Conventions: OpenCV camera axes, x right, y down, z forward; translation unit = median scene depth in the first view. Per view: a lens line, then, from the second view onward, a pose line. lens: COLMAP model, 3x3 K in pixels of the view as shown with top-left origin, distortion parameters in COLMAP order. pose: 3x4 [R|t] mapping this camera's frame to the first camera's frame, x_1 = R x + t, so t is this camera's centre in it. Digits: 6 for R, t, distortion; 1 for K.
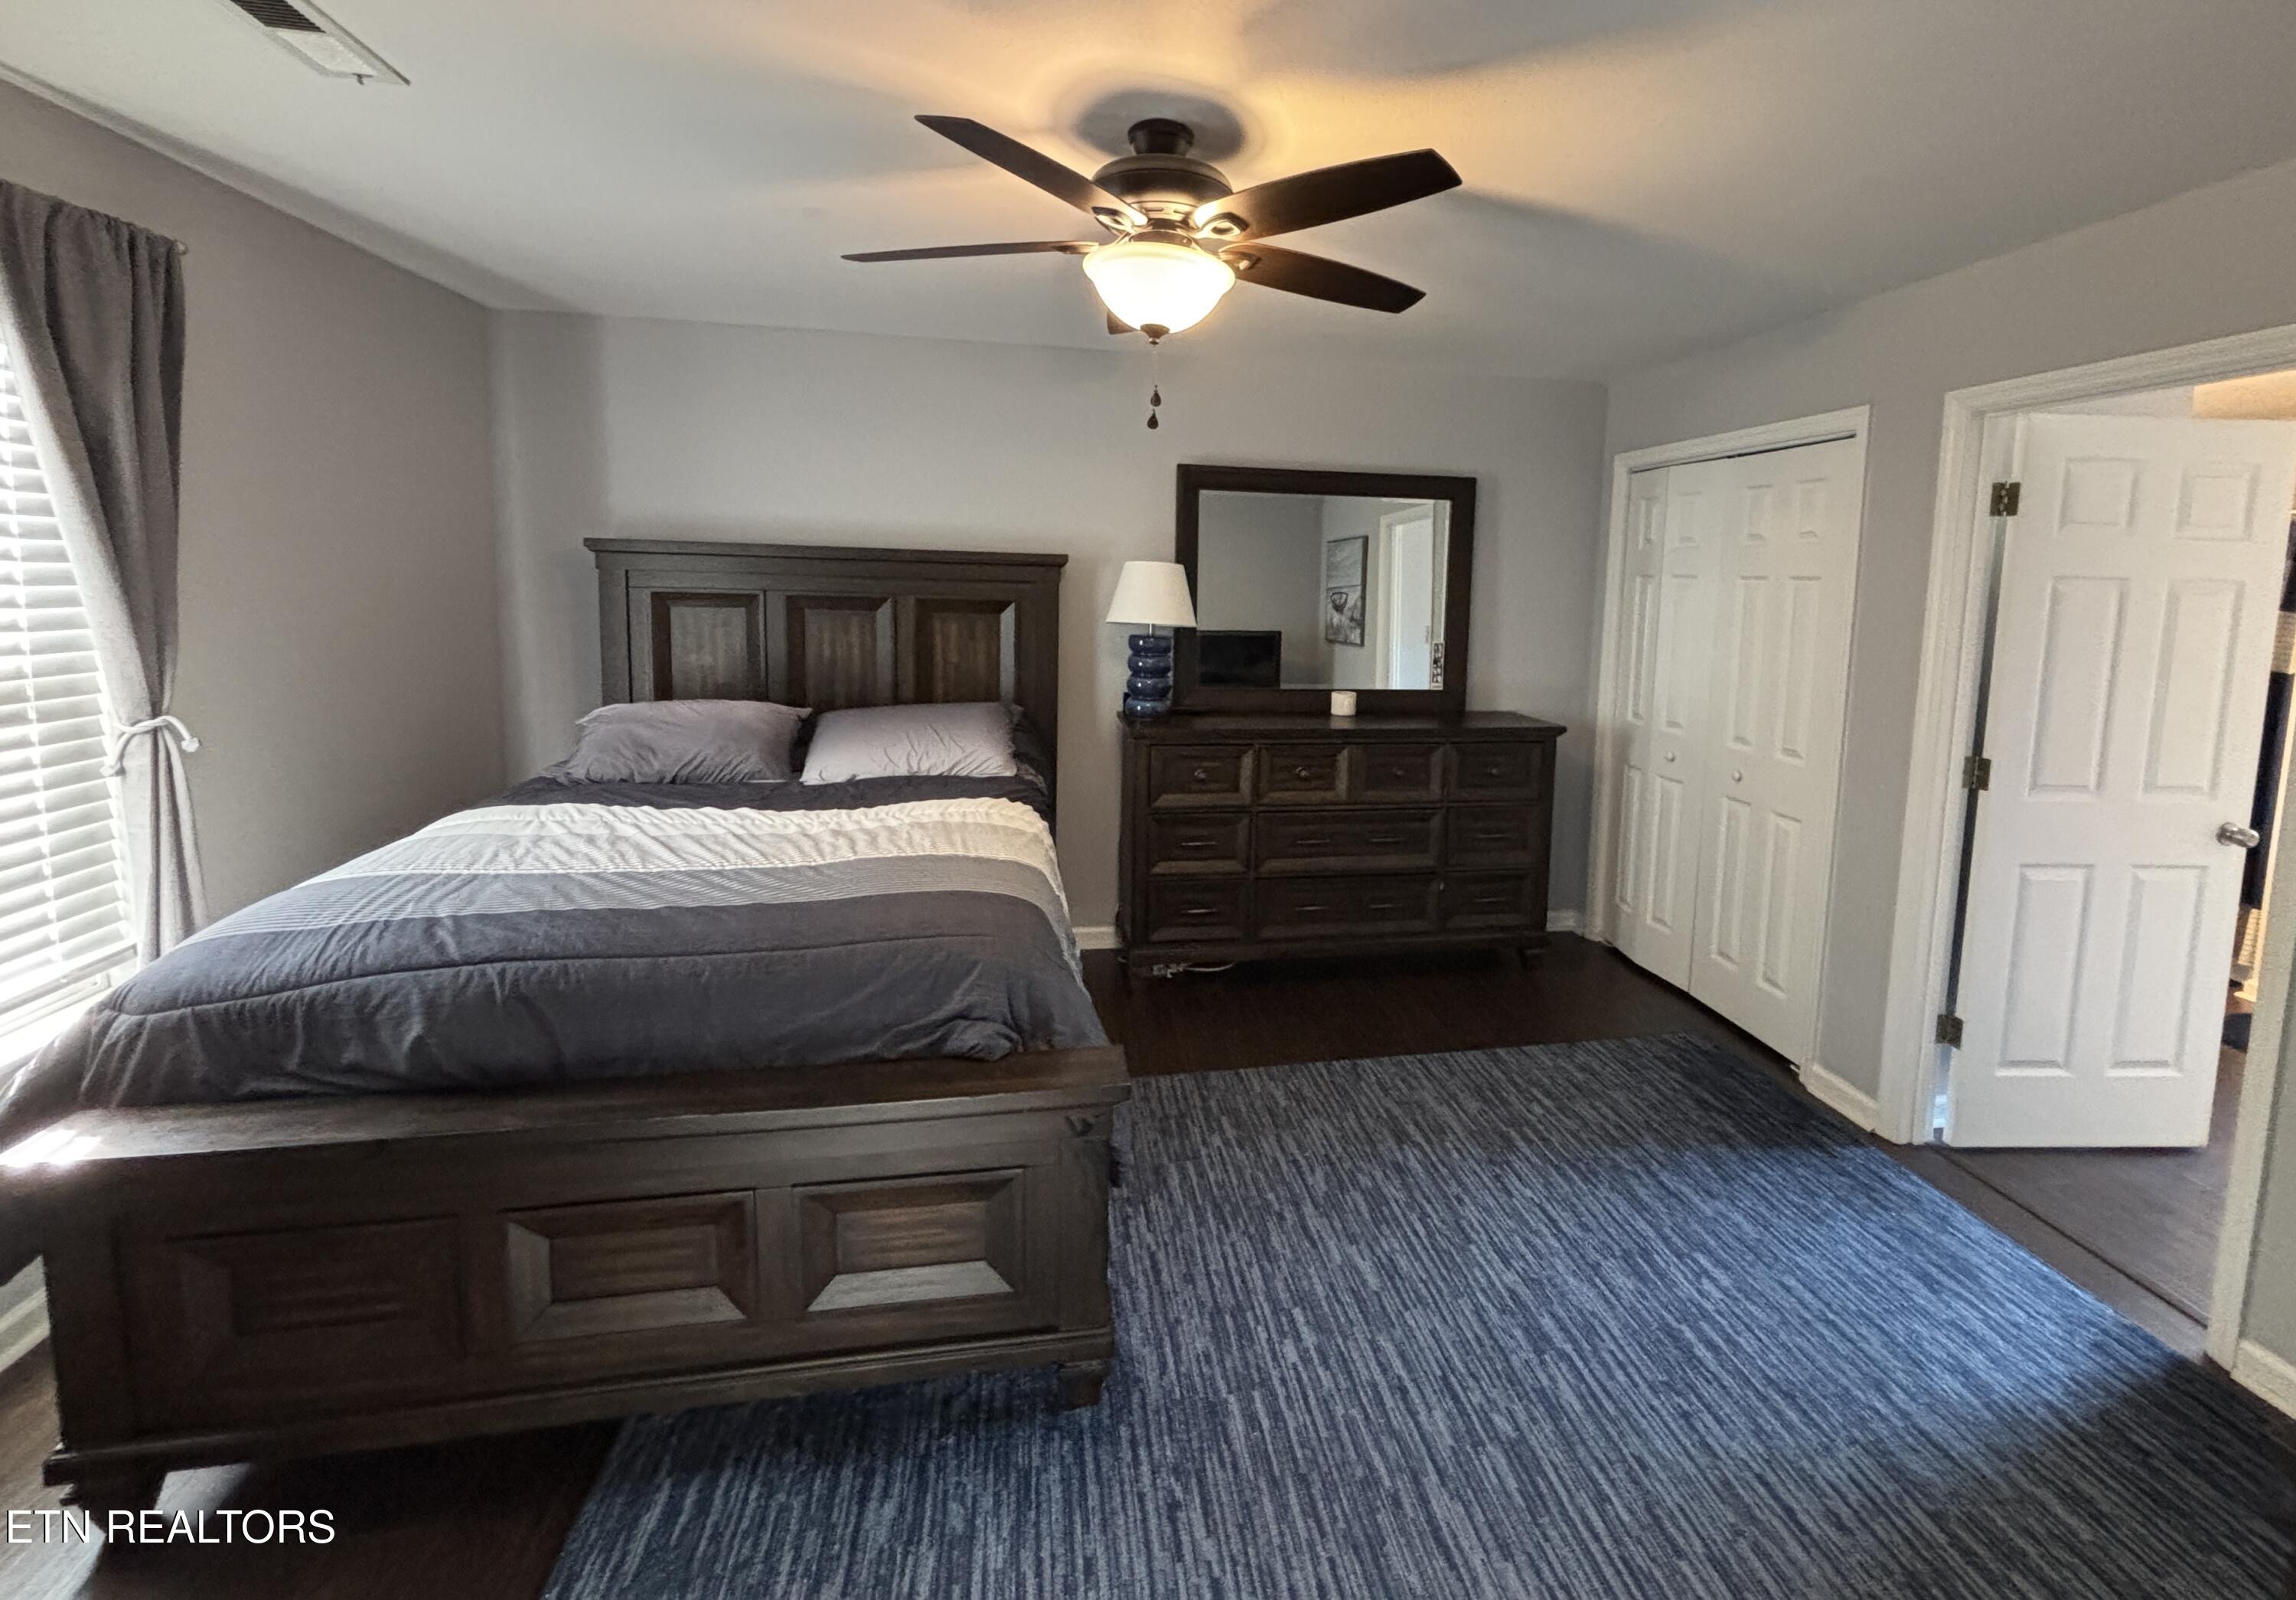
lens RADIAL K [[775.0, 0, 1147.1], [0, 775.0, 782.4], [0, 0, 1]] dist [-0.000476, -0.000040]
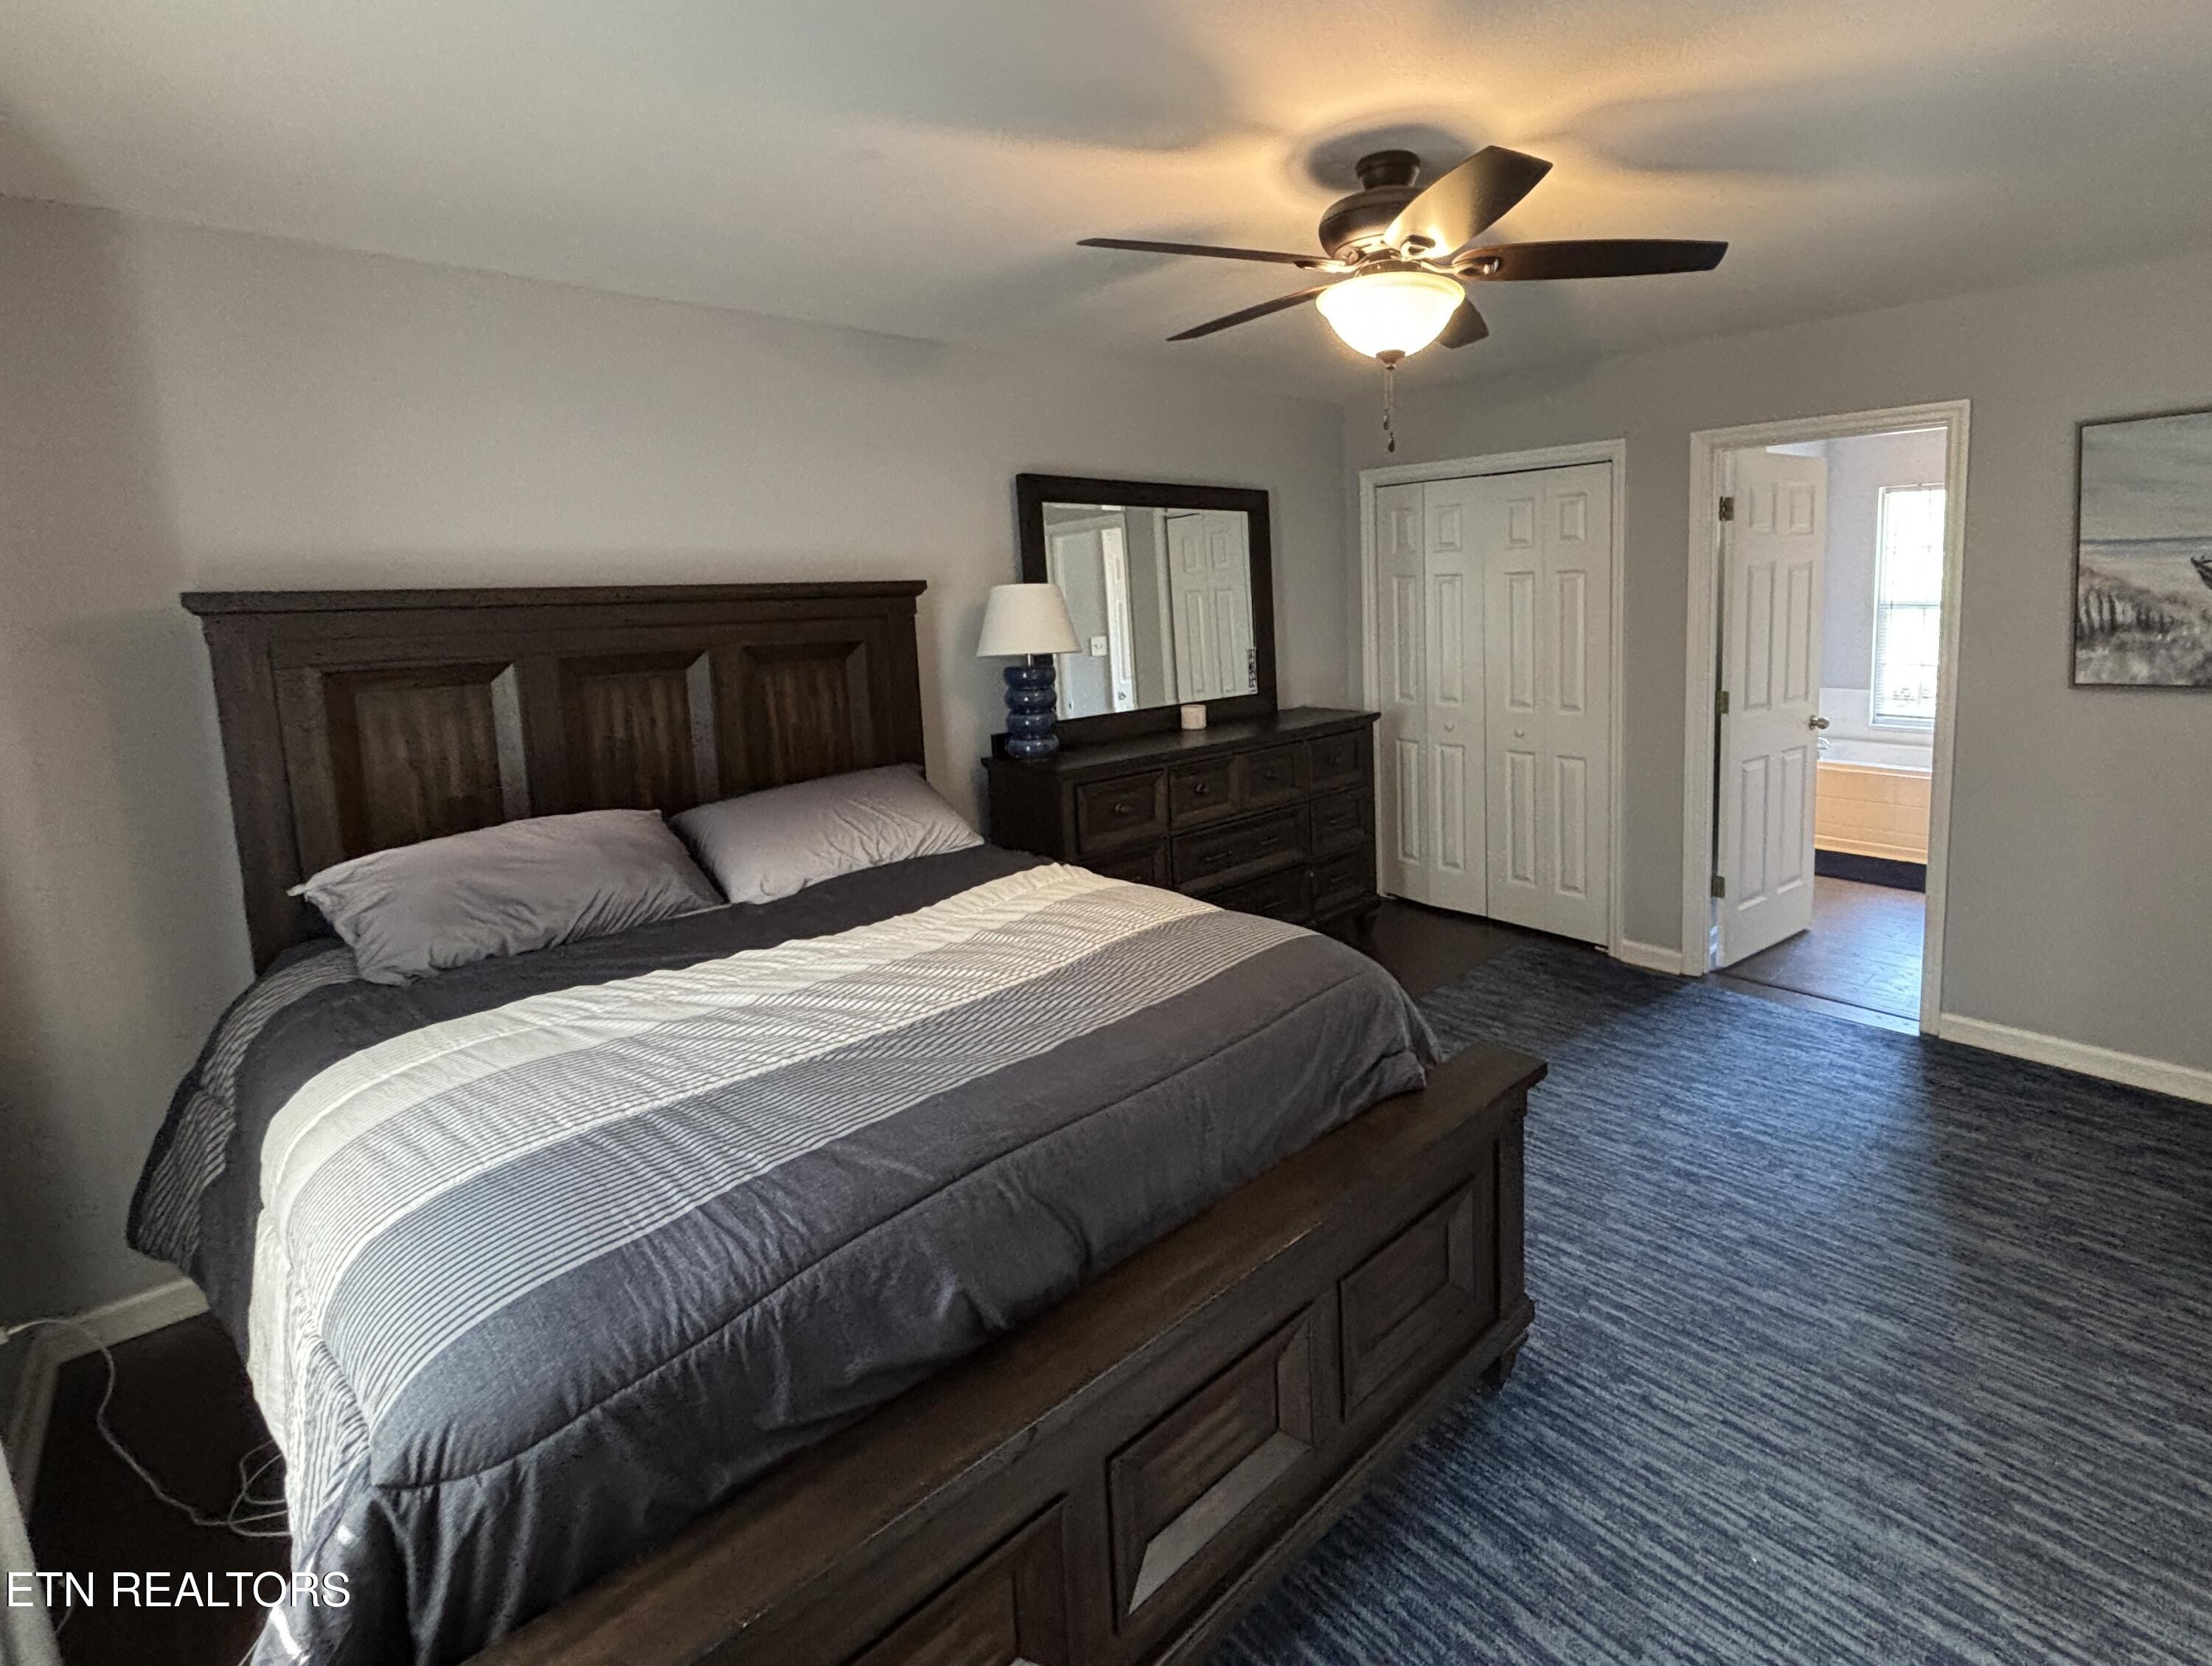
lens RADIAL K [[871.1, 0, 1117.5], [0, 871.1, 832.1], [0, 0, 1]] dist [-0.002143, -0.000122]
pose [[0.863946, -0.184900, 0.468411, -0.673585], [0.179468, 0.982130, 0.056672, -0.066579], [-0.470519, 0.035103, 0.881691, 0.122723]]
